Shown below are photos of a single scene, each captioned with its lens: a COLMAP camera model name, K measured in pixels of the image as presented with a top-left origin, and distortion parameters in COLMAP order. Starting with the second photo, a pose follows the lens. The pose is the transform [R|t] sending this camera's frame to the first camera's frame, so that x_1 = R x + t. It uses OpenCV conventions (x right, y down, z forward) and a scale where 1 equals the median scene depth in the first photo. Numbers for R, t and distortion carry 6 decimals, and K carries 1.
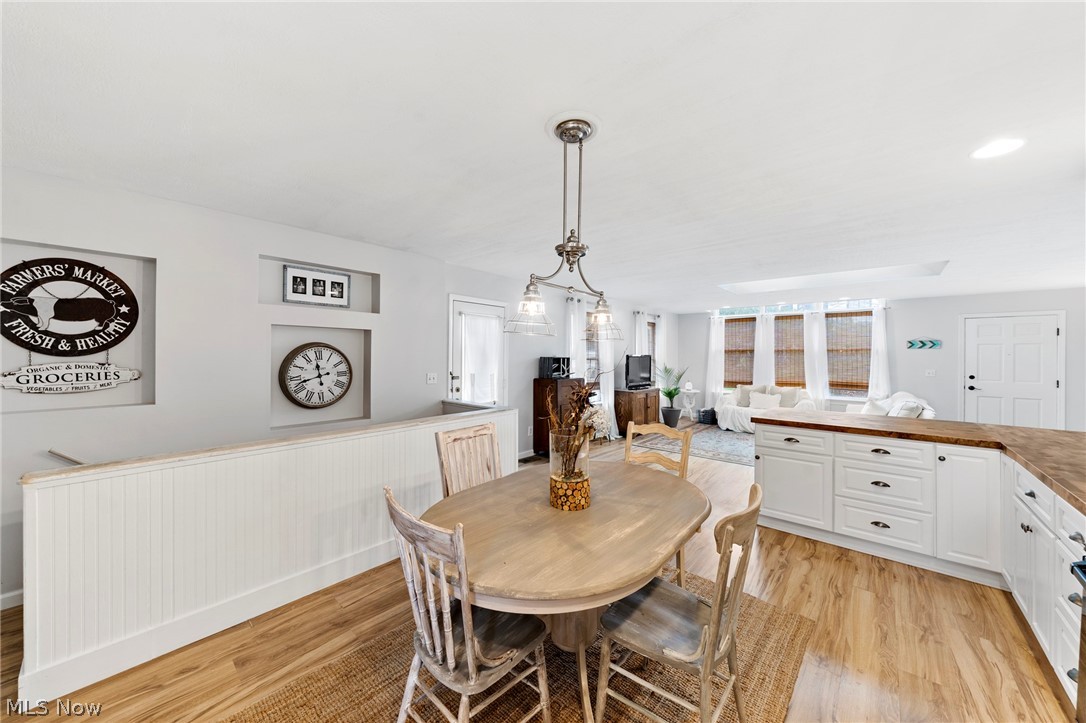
lens RADIAL K [[384.4, 0, 535.2], [0, 384.4, 356.9], [0, 0, 1]] dist [-0.008065, -0.000044]
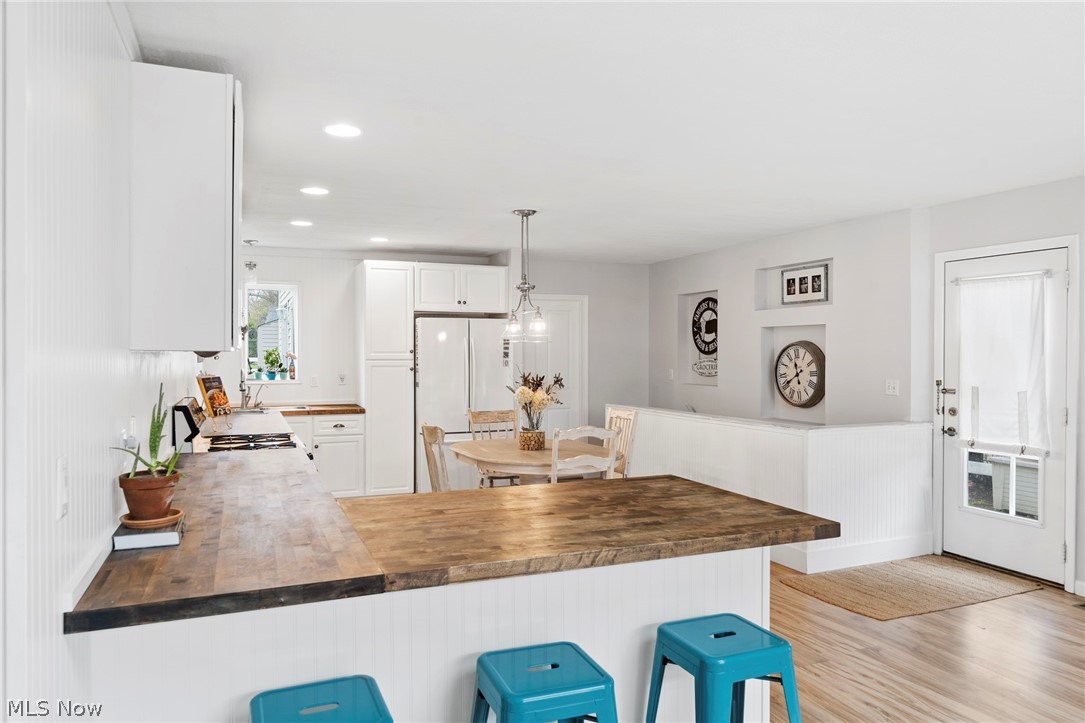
lens RADIAL K [[729.7, 0, 537.5], [0, 729.7, 353.8], [0, 0, 1]] dist [0.000951, -0.000419]
pose [[-0.430126, -0.003207, -0.902763, 1.466563], [-0.005213, 0.999986, -0.001068, 0.001155], [0.902754, 0.004247, -0.430137, 1.225536]]
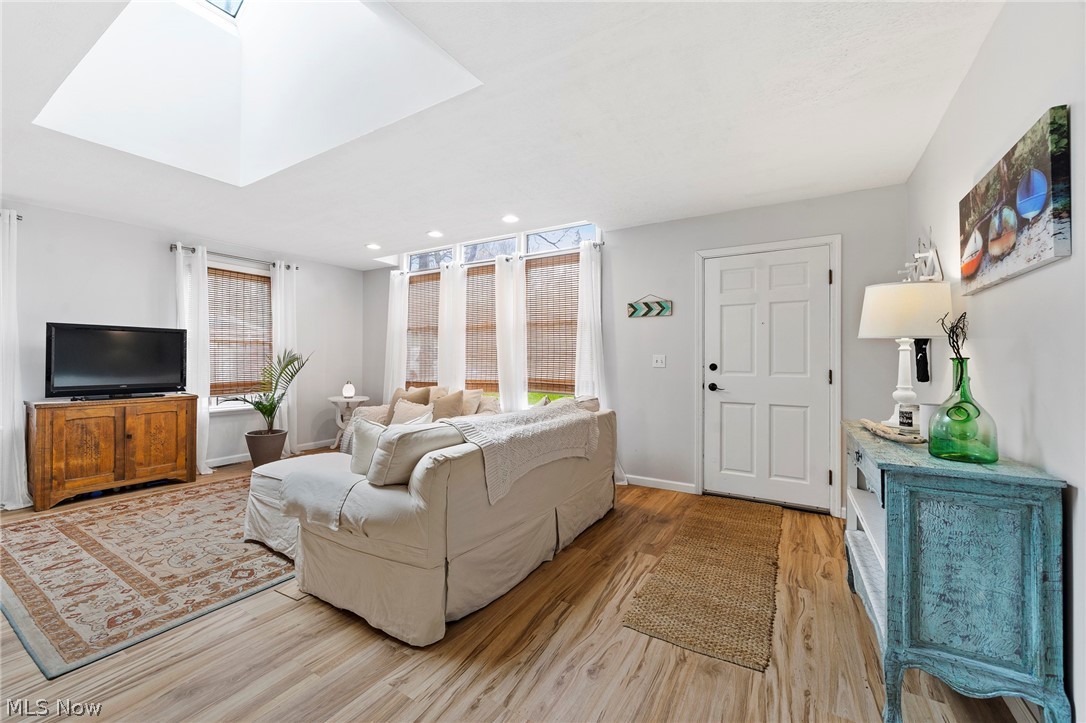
lens RADIAL K [[432.4, 0, 537.0], [0, 432.4, 359.2], [0, 0, 1]] dist [-0.002669, 0.000171]
pose [[0.983951, -0.000187, 0.178439, 1.459344], [0.000761, 0.999995, -0.003146, 0.080884], [-0.178437, 0.003231, 0.983946, 0.810404]]
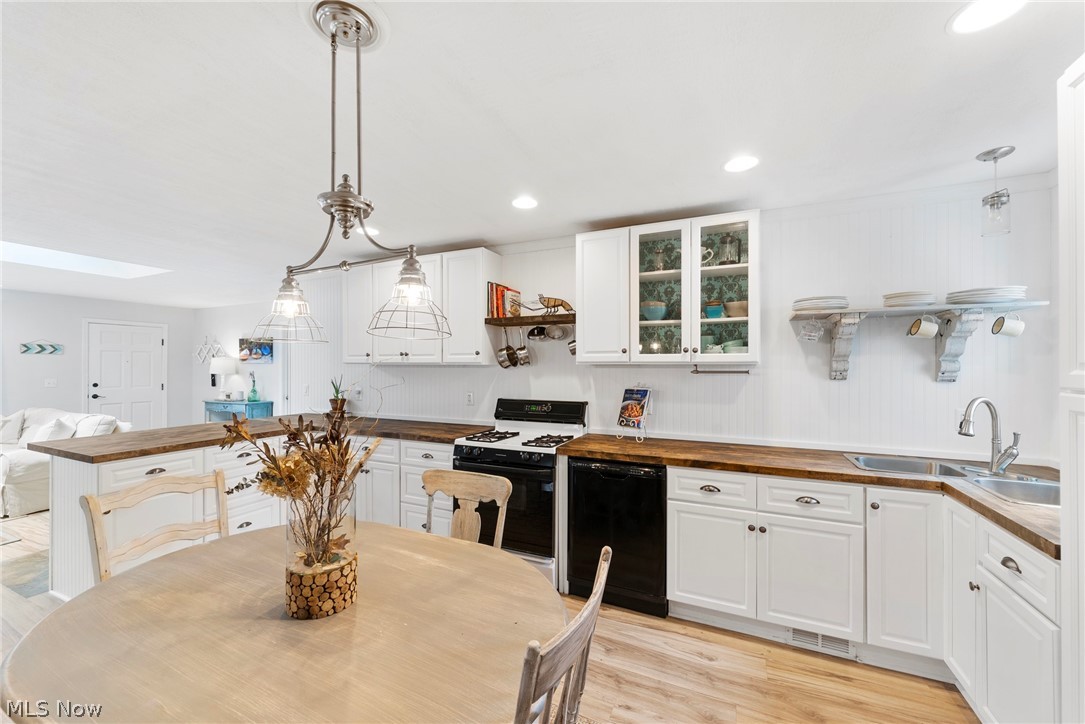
lens RADIAL K [[423.7, 0, 537.7], [0, 423.7, 362.9], [0, 0, 1]] dist [-0.002181, -0.000112]
pose [[-0.297102, 0.000081, 0.954846, -0.362542], [-0.000363, 1.000000, -0.000198, -0.005097], [-0.954846, -0.000405, -0.297102, 0.467378]]
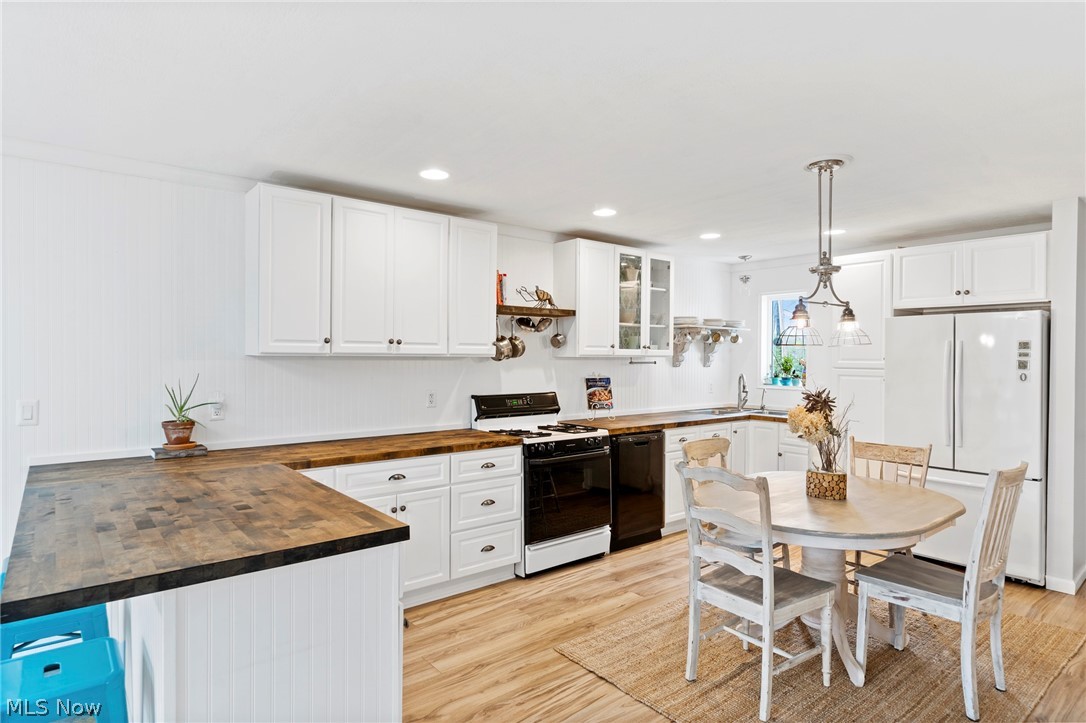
lens RADIAL K [[598.2, 0, 539.0], [0, 598.2, 357.9], [0, 0, 1]] dist [0.001184, 0.000110]
pose [[-0.988656, -0.012109, 0.149709, 0.349195], [-0.011257, 0.999915, 0.006541, -0.008181], [-0.149775, 0.004781, -0.988708, 1.512921]]
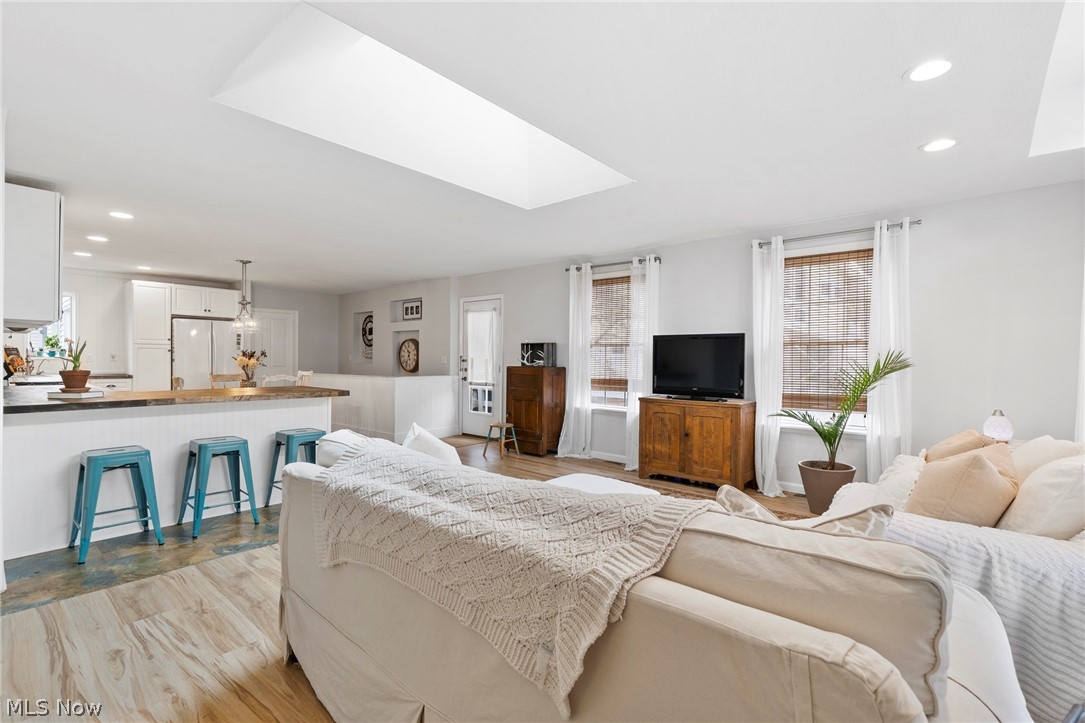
lens RADIAL K [[494.8, 0, 537.7], [0, 494.8, 362.9], [0, 0, 1]] dist [0.000747, 0.000464]
pose [[0.014117, 0.002614, -0.999897, 2.021165], [-0.012188, 0.999923, 0.002442, 0.074311], [0.999826, 0.012152, 0.014148, 1.653362]]
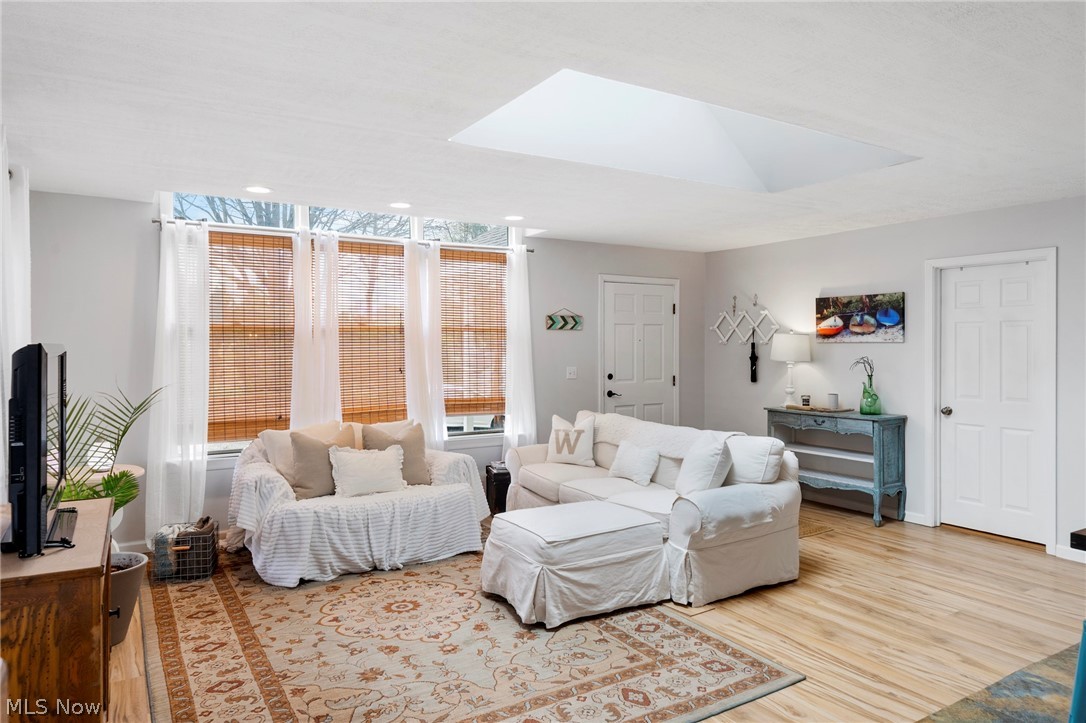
lens RADIAL K [[689.9, 0, 540.8], [0, 689.9, 353.5], [0, 0, 1]] dist [0.003395, 0.001575]
pose [[0.283146, -0.017795, 0.958912, 0.056270], [0.005057, 0.999842, 0.017061, -0.008744], [-0.959063, 0.000019, 0.283191, 1.453385]]
